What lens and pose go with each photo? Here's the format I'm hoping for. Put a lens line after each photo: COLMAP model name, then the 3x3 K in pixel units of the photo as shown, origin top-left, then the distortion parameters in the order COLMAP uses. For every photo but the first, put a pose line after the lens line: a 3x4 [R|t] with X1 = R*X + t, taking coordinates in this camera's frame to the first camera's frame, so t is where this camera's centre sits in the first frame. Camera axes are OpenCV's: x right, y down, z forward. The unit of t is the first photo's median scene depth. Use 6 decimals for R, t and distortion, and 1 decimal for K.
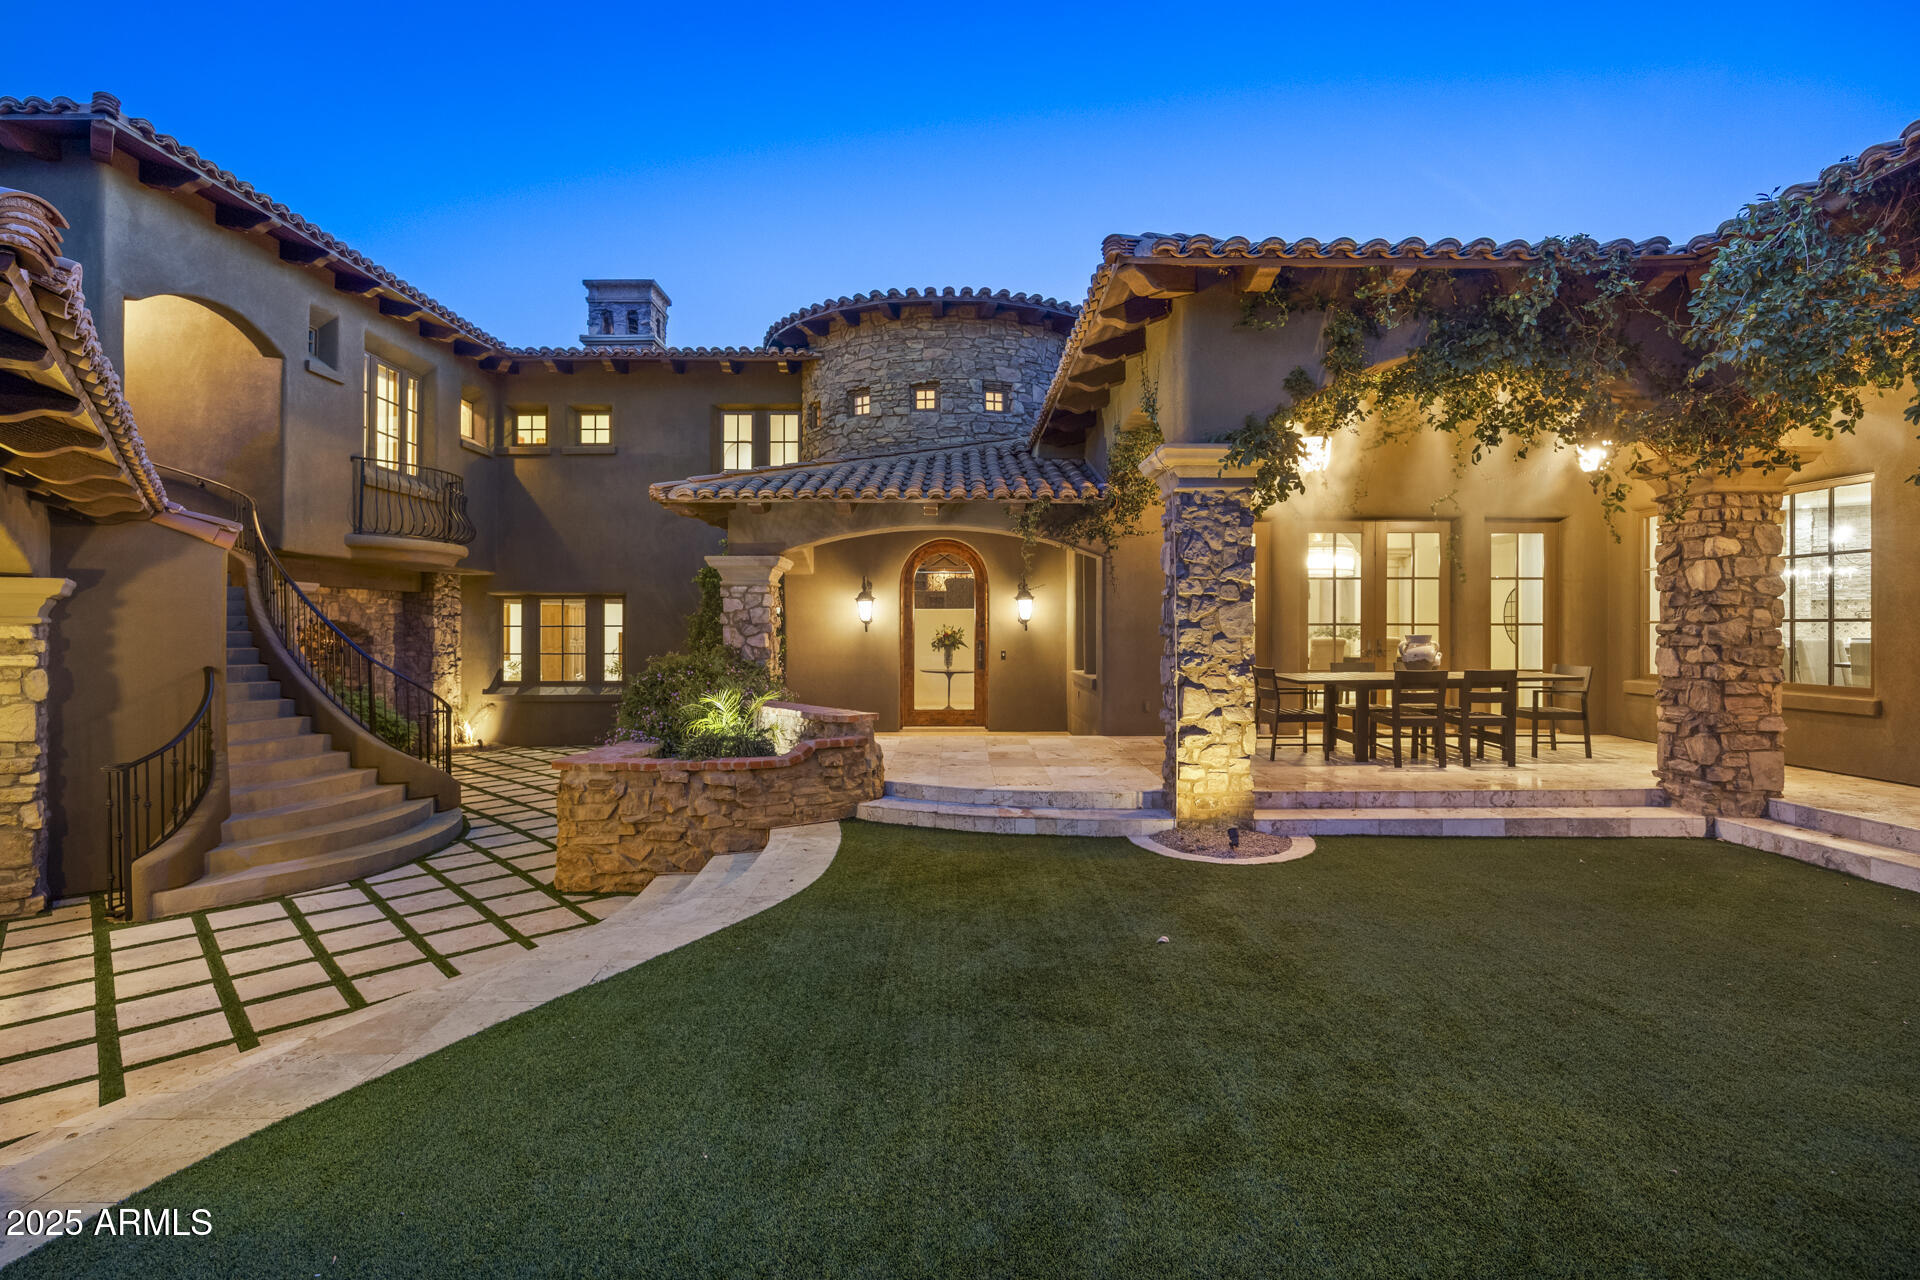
lens RADIAL K [[911.3, 0, 972.7], [0, 911.3, 631.0], [0, 0, 1]] dist [-0.001373, -0.000172]
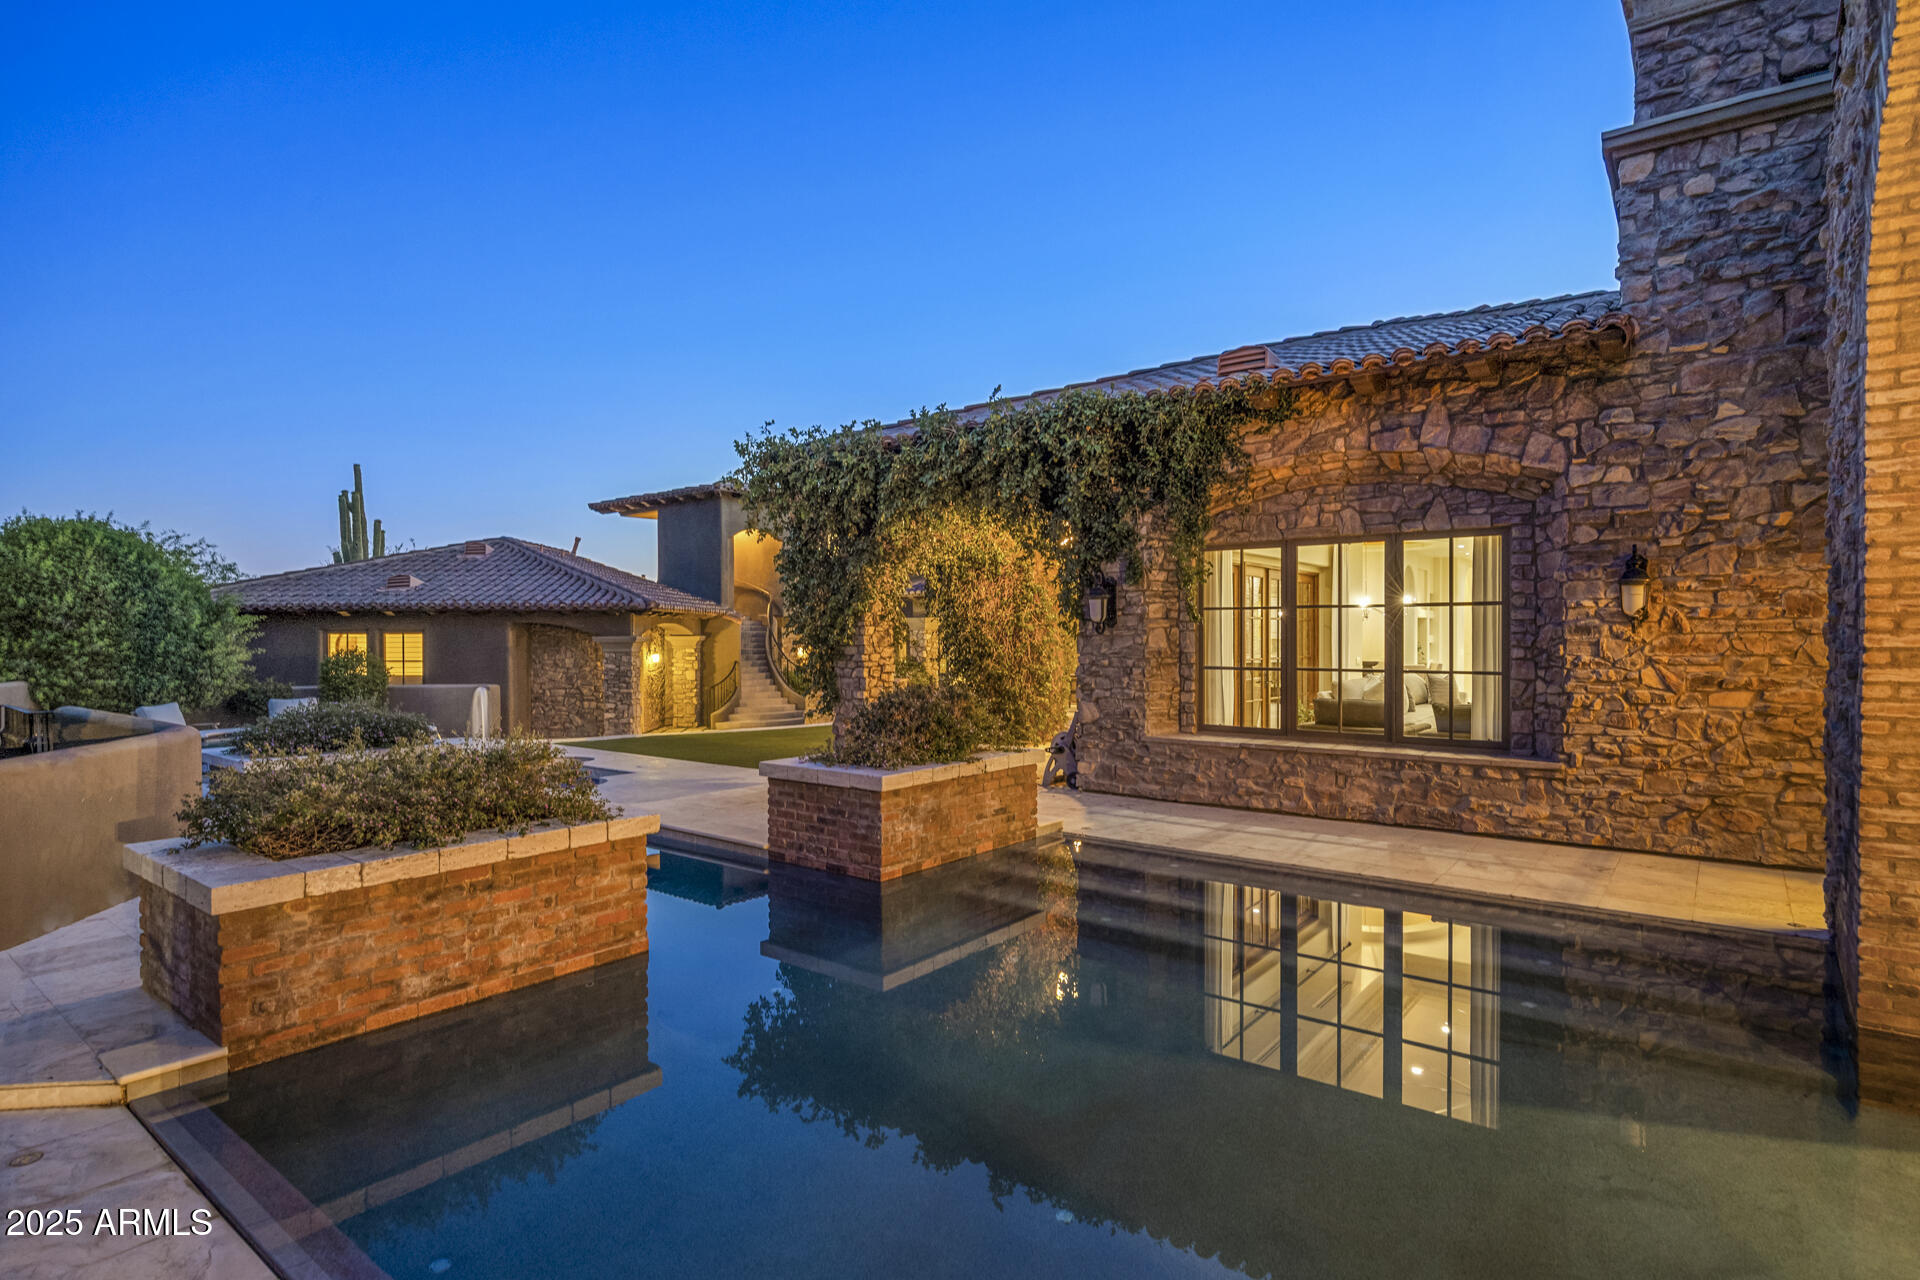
lens RADIAL K [[986.9, 0, 960.9], [0, 986.9, 645.3], [0, 0, 1]] dist [-0.011168, 0.000668]
pose [[0.783009, 0.004520, -0.621994, 1.740367], [0.004911, 0.999897, 0.013449, -0.052613], [0.621991, -0.013585, 0.782907, -1.103632]]
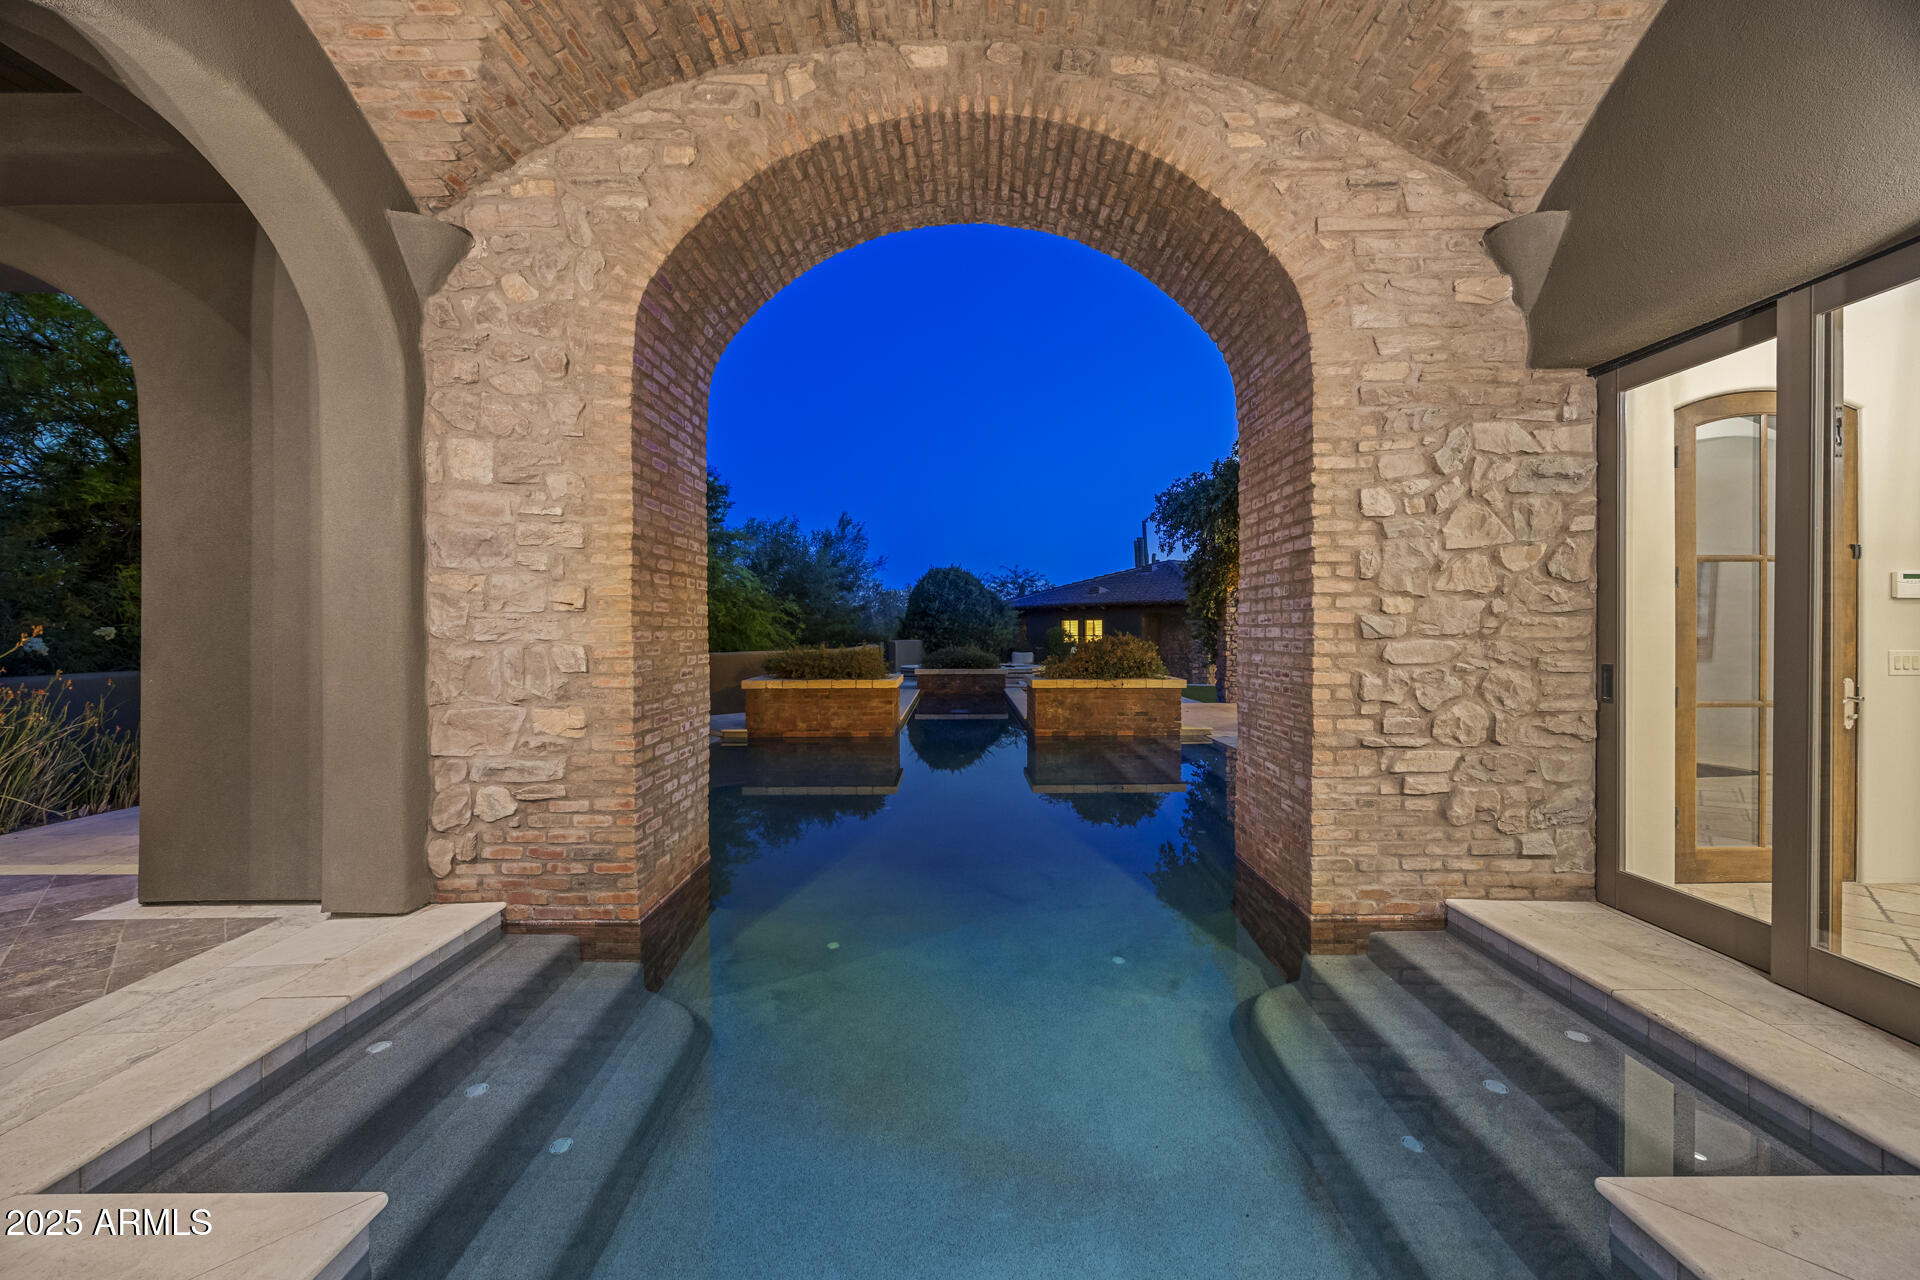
lens RADIAL K [[725.7, 0, 966.4], [0, 725.7, 637.0], [0, 0, 1]] dist [-0.001420, -0.000559]
pose [[0.011510, 0.009983, -0.999884, 2.300256], [0.005103, 0.999937, 0.010042, -0.015405], [0.999921, -0.005218, 0.011458, -0.646875]]
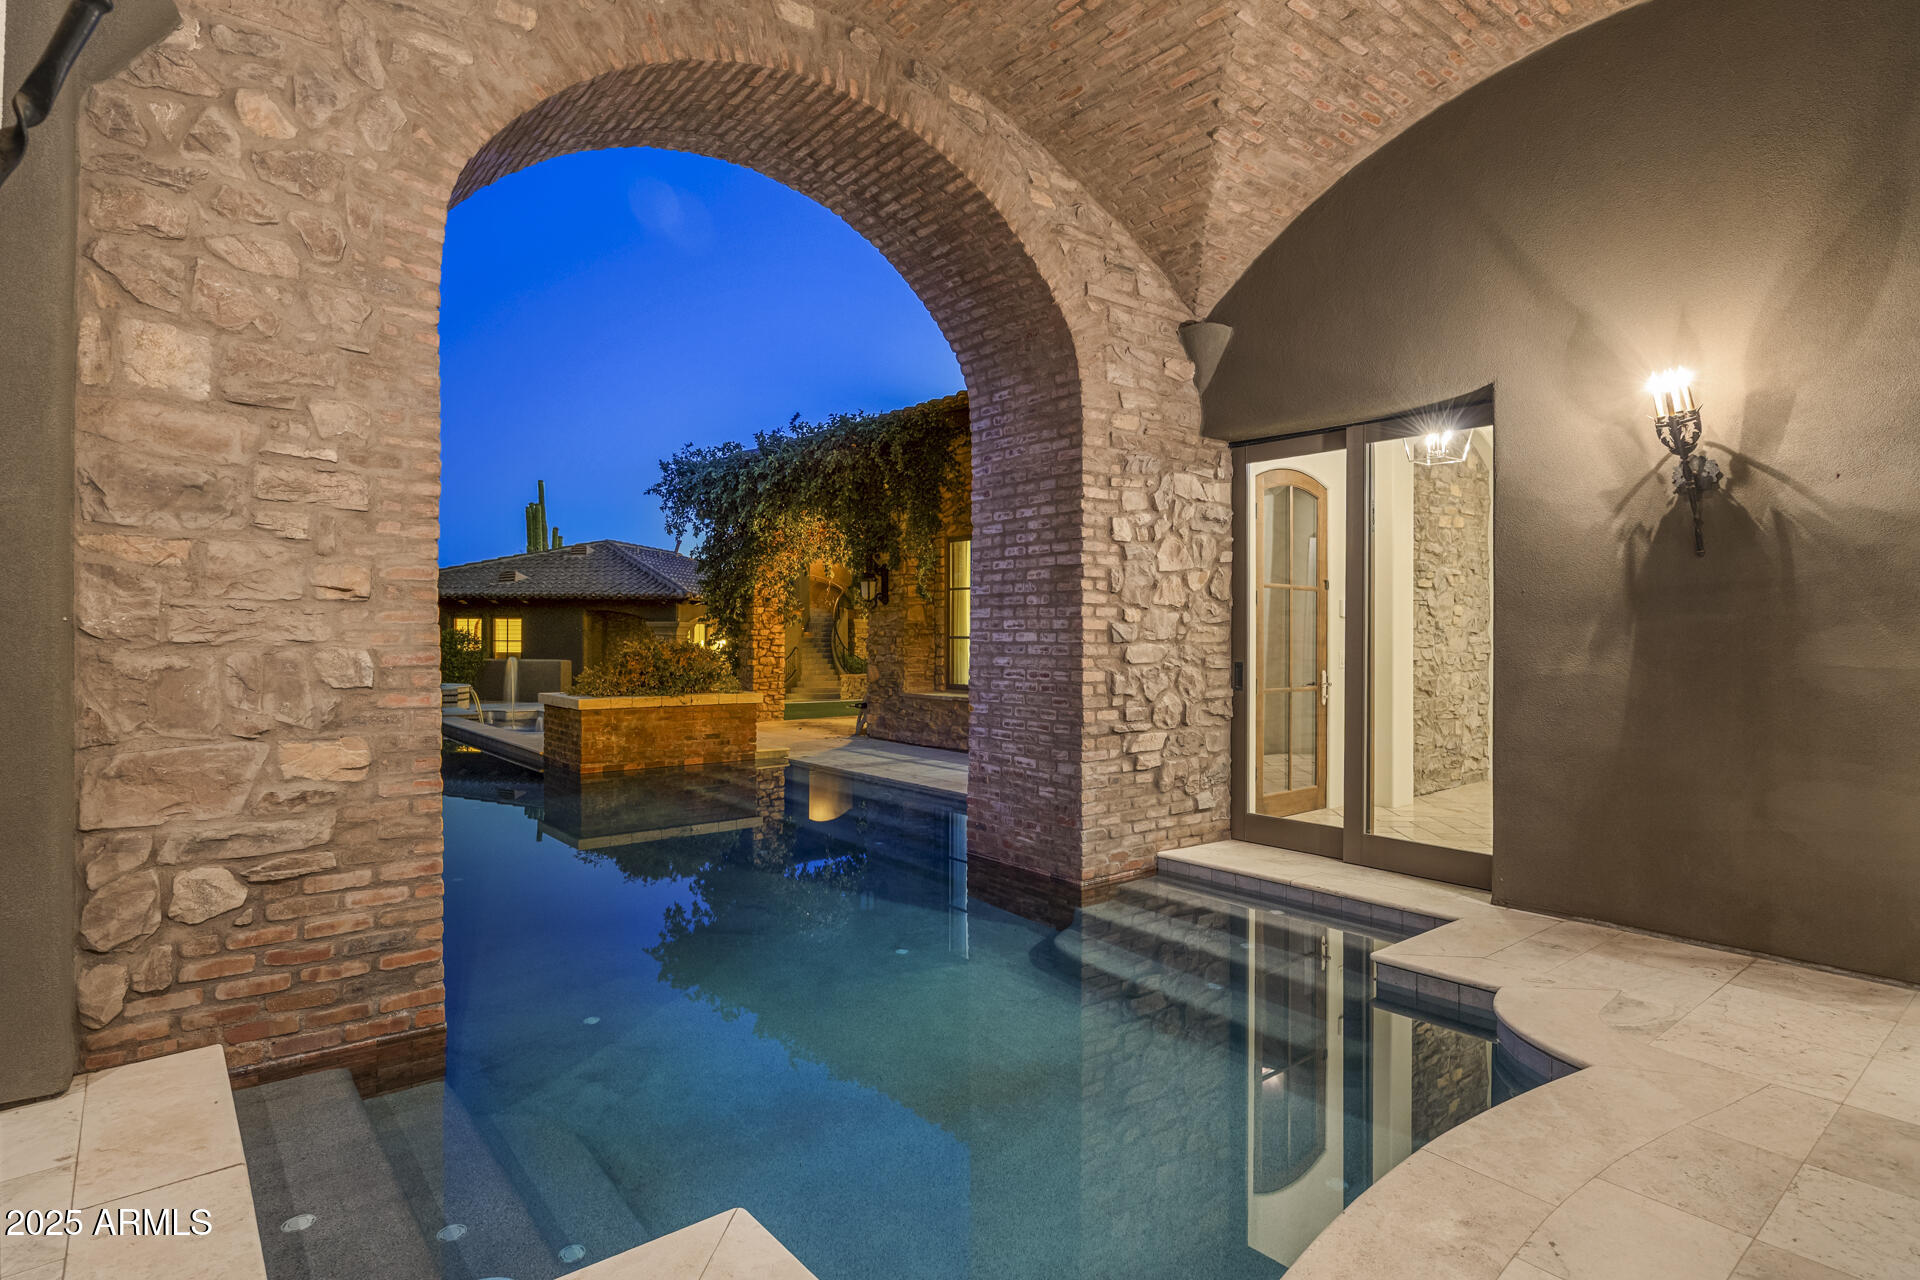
lens RADIAL K [[986.9, 0, 956.5], [0, 986.9, 636.5], [0, 0, 1]] dist [-0.011168, 0.000668]
pose [[0.636817, 0.004735, -0.771001, 2.337535], [-0.004013, 0.999988, 0.002827, -0.014837], [0.771005, 0.001294, 0.636828, -0.914625]]
